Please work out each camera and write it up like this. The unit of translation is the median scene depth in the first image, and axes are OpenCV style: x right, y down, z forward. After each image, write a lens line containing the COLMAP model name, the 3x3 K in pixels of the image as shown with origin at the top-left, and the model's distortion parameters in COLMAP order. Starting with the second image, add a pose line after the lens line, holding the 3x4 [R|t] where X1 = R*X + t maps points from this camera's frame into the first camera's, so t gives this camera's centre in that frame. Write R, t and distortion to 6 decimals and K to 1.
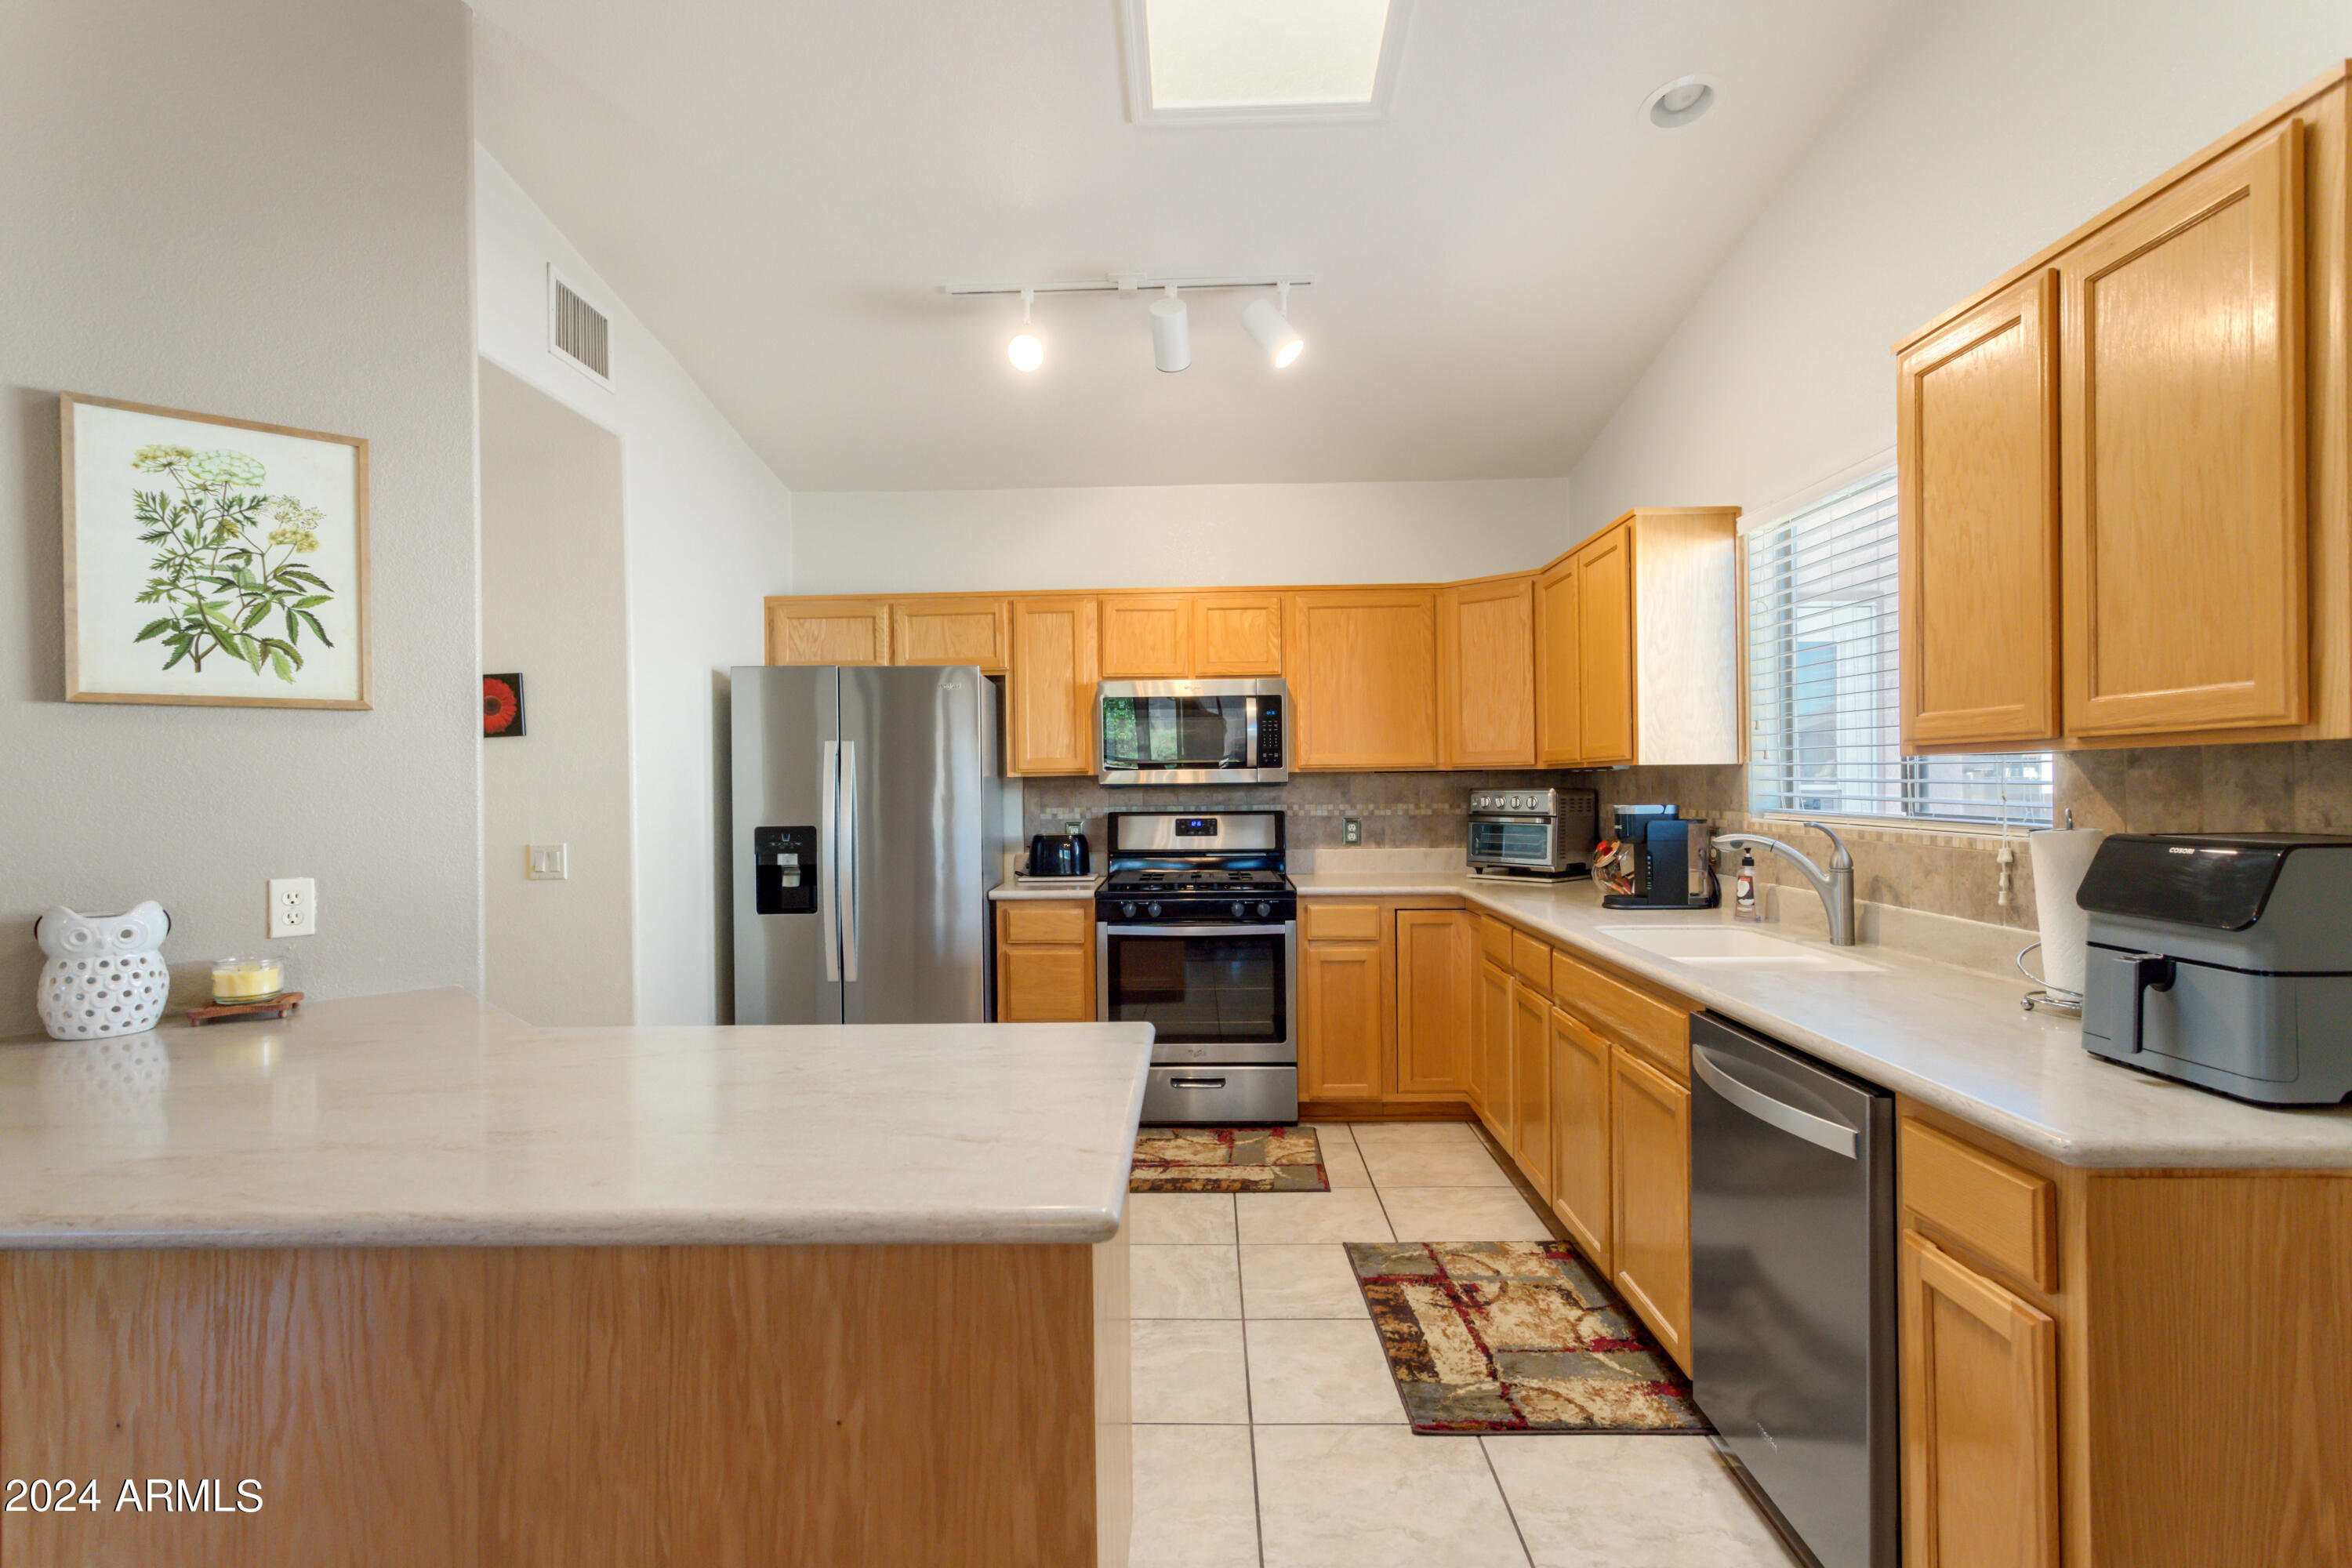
lens RADIAL K [[1142.2, 0, 1166.9], [0, 1142.2, 784.6], [0, 0, 1]] dist [0.003428, 0.001908]
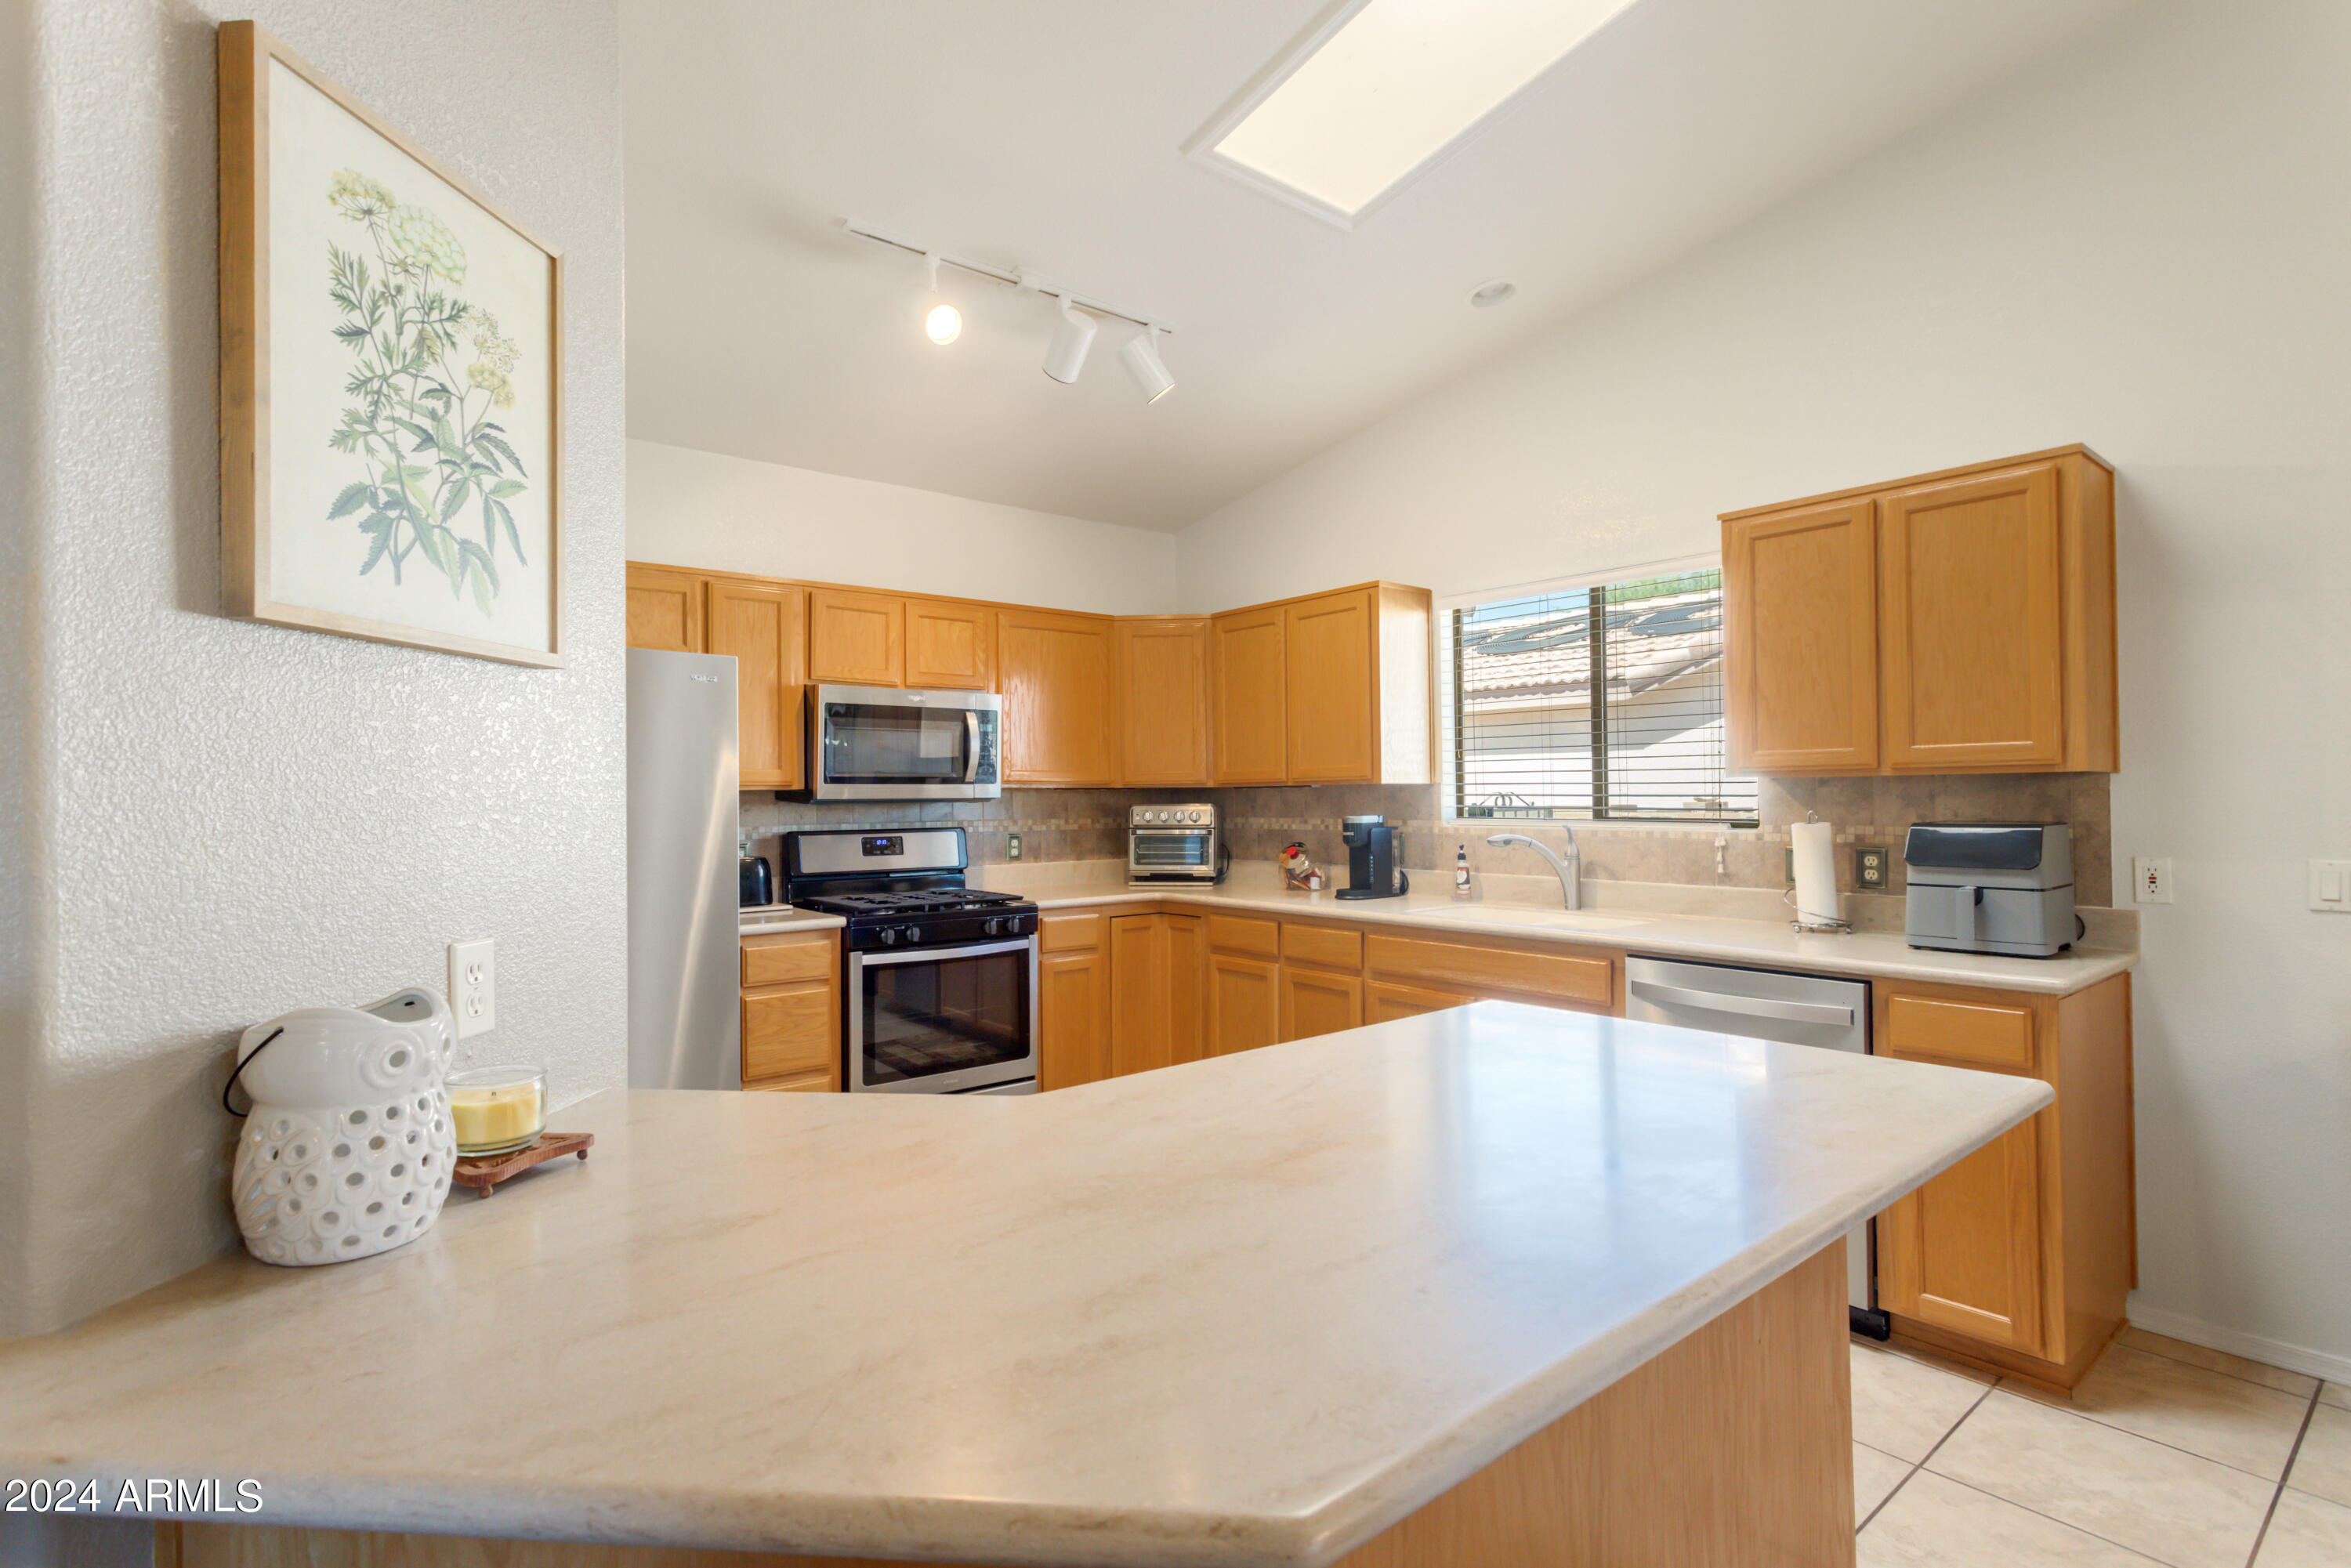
lens RADIAL K [[1141.7, 0, 1168.2], [0, 1141.7, 781.3], [0, 0, 1]] dist [0.003428, 0.001908]
pose [[0.754498, 0.013759, 0.656158, -0.666018], [0.001685, 0.999736, -0.022901, 0.009760], [-0.656300, 0.018385, 0.754276, 0.229258]]
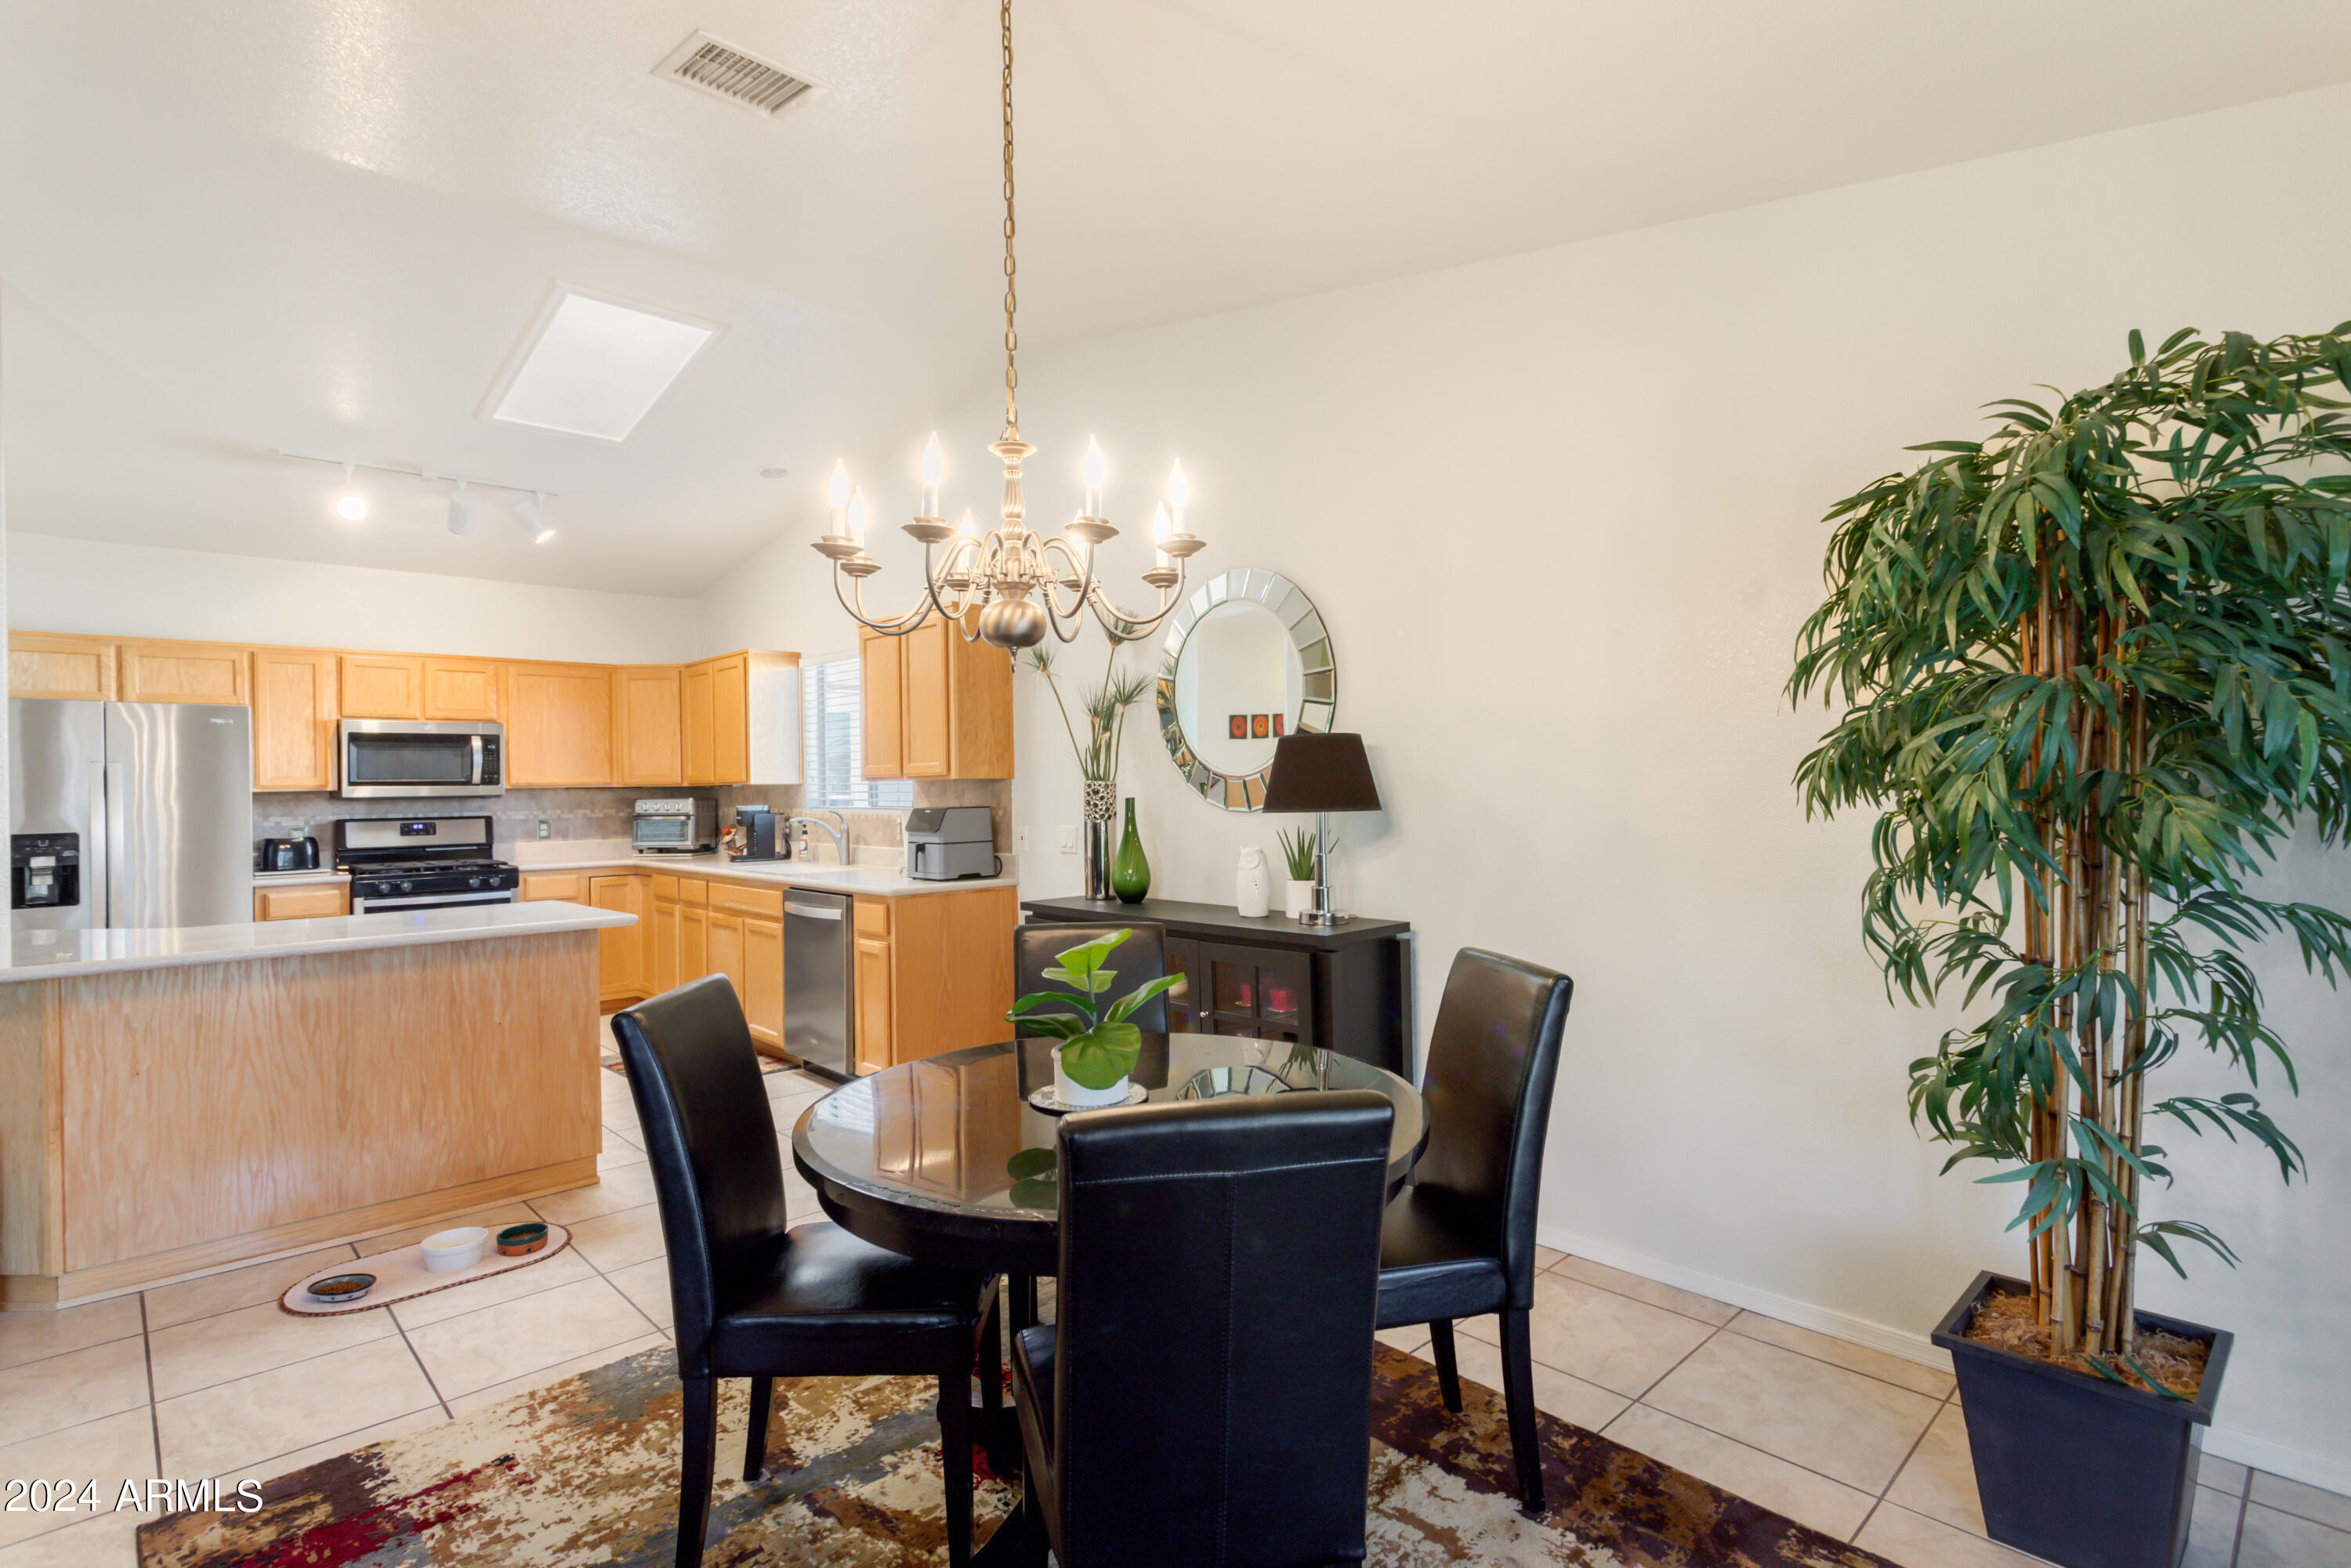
lens RADIAL K [[1141.7, 0, 1176.2], [0, 1141.7, 783.6], [0, 0, 1]] dist [0.003428, 0.001908]
pose [[0.704041, 0.003385, 0.710151, -0.488486], [0.007922, 0.999889, -0.012621, 0.012571], [-0.710115, 0.014511, 0.703936, -0.936098]]
